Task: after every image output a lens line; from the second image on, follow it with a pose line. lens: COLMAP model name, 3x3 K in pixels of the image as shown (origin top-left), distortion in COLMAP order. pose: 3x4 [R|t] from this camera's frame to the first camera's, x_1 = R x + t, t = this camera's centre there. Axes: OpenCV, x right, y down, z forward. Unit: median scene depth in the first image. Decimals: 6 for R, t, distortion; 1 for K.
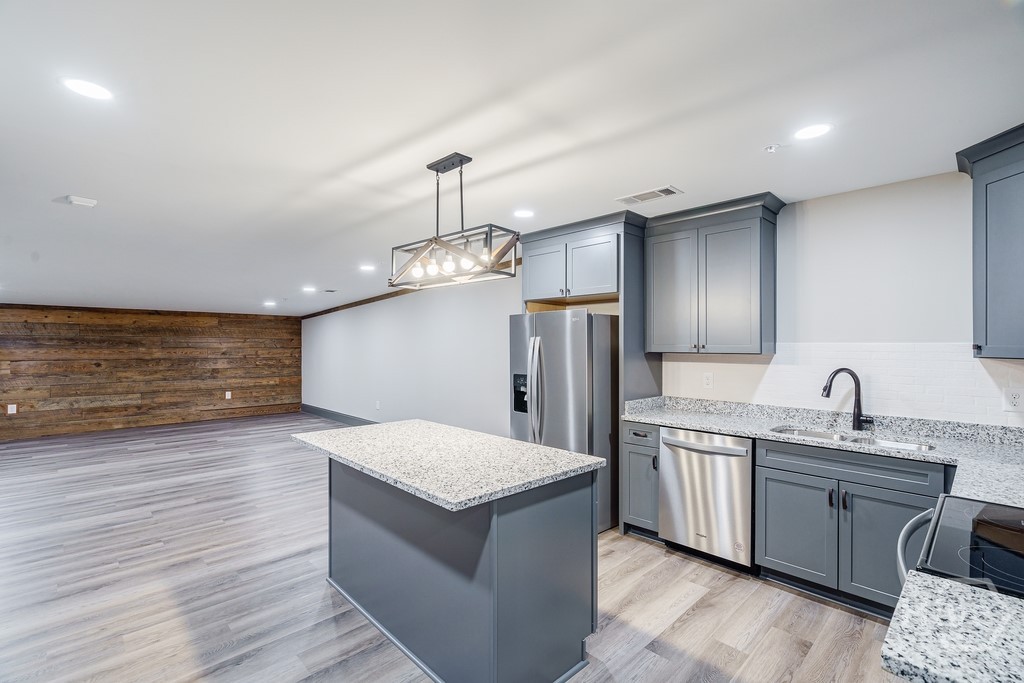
lens RADIAL K [[473.4, 0, 520.2], [0, 473.4, 343.0], [0, 0, 1]] dist [-0.001126, -0.000340]
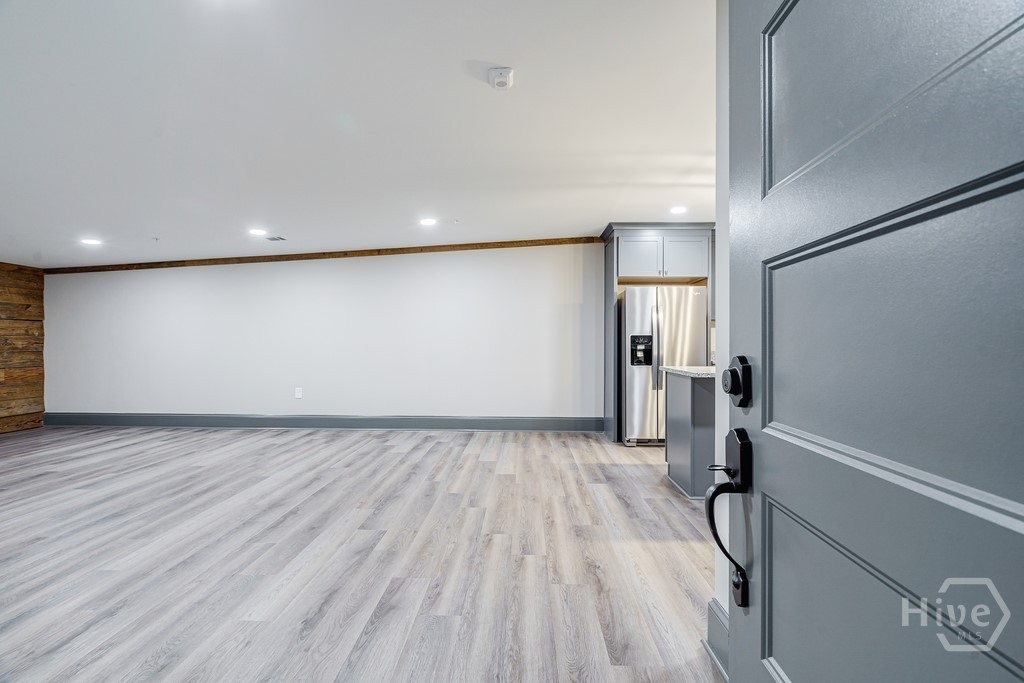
lens RADIAL K [[473.4, 0, 514.9], [0, 473.4, 341.2], [0, 0, 1]] dist [-0.001126, -0.000340]
pose [[0.703672, 0.004737, 0.710510, -0.576104], [-0.003689, 0.999989, -0.003014, 0.044427], [-0.710516, -0.000500, 0.703681, 0.184708]]
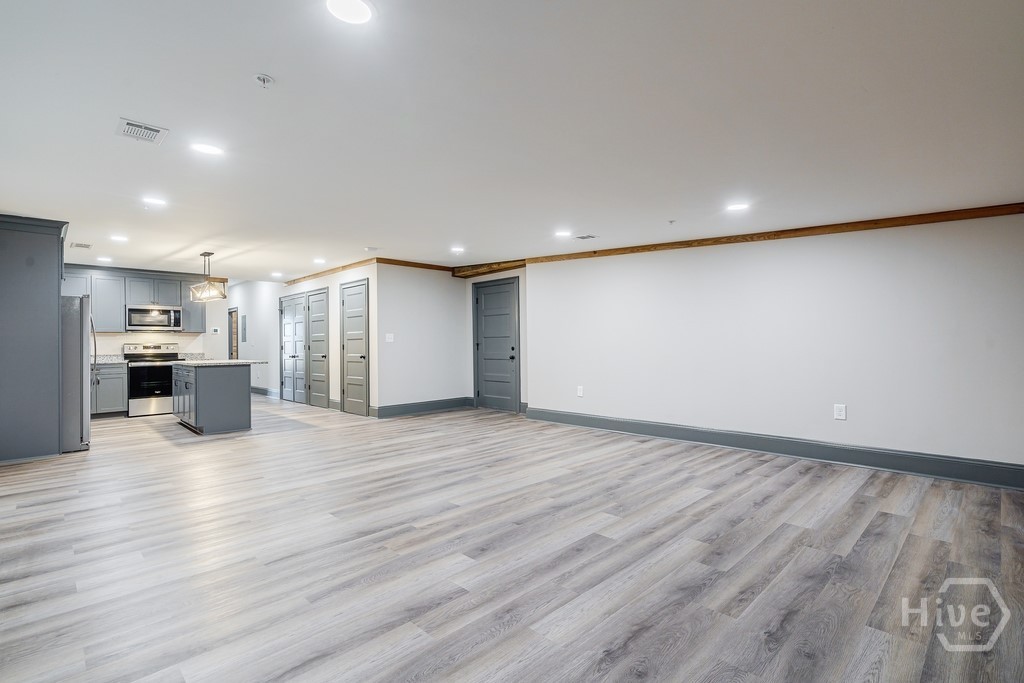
lens RADIAL K [[473.4, 0, 505.0], [0, 473.4, 344.5], [0, 0, 1]] dist [-0.001126, -0.000340]
pose [[-0.999813, 0.010642, -0.016148, -0.584907], [0.010707, 0.999935, -0.003932, 0.047771], [0.016105, -0.004105, -0.999862, 1.173811]]
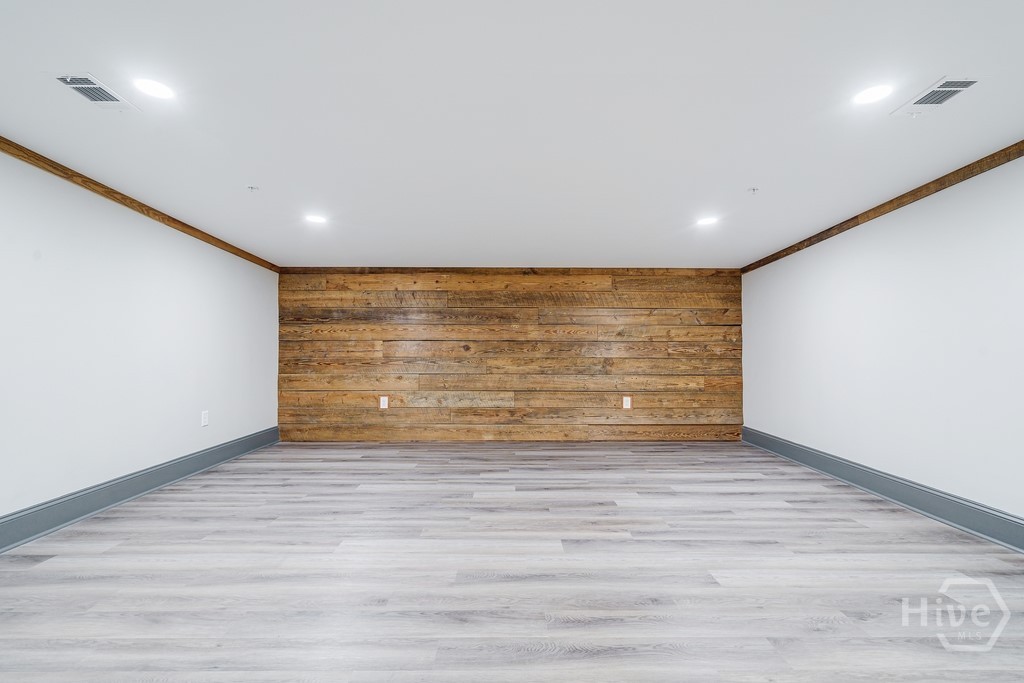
lens RADIAL K [[473.4, 0, 509.1], [0, 473.4, 343.1], [0, 0, 1]] dist [-0.001126, -0.000340]
pose [[0.731184, -0.008645, -0.682126, -0.350700], [0.001813, 0.999941, -0.010730, 0.045287], [0.682178, 0.006609, 0.731156, 0.507782]]
